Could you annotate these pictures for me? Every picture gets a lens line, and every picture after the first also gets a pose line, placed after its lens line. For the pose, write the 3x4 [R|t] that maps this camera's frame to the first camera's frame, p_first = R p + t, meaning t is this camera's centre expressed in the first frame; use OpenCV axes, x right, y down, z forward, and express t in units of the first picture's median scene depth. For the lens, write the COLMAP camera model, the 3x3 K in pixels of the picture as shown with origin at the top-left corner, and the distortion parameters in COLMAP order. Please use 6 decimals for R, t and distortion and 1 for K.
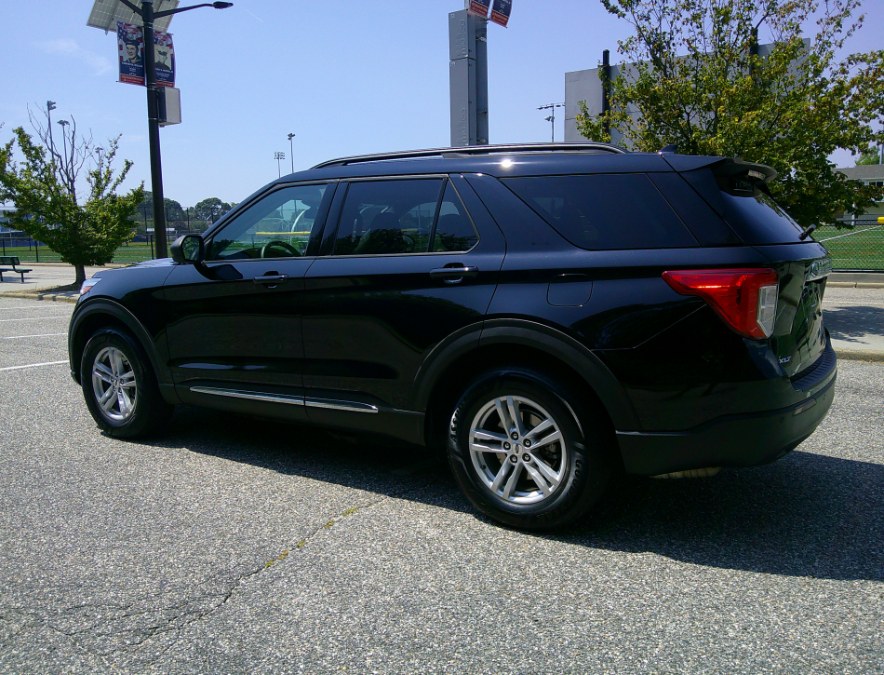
lens RADIAL K [[729.0, 0, 439.8], [0, 729.0, 334.5], [0, 0, 1]] dist [-0.020139, -0.013717]
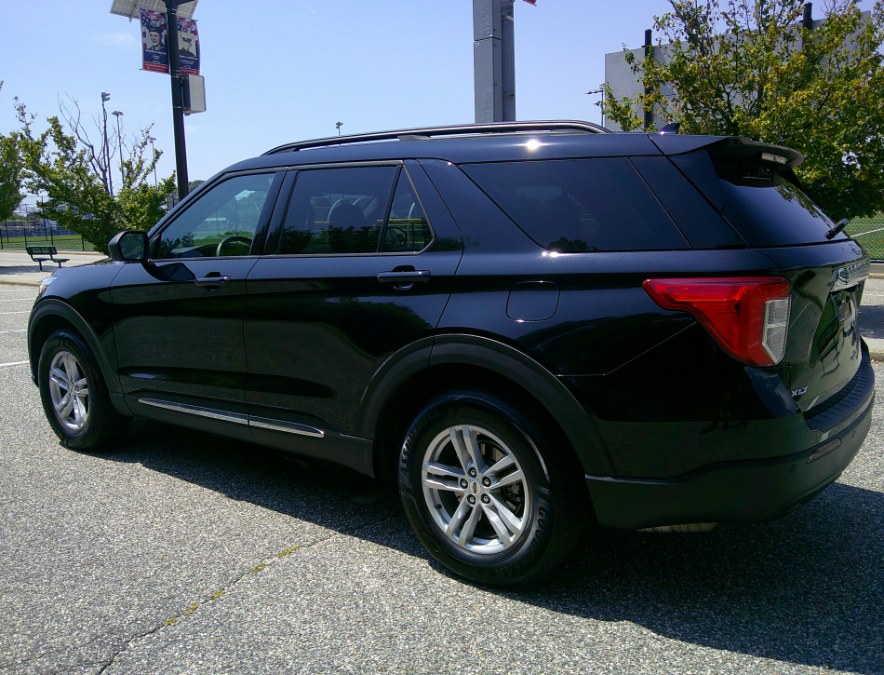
lens RADIAL K [[729.0, 0, 437.7], [0, 729.0, 331.3], [0, 0, 1]] dist [-0.020139, -0.013717]
pose [[0.997640, 0.008449, -0.068144, 0.102164], [-0.007617, 0.999894, 0.012448, -0.028703], [0.068242, -0.011899, 0.997598, 0.138535]]
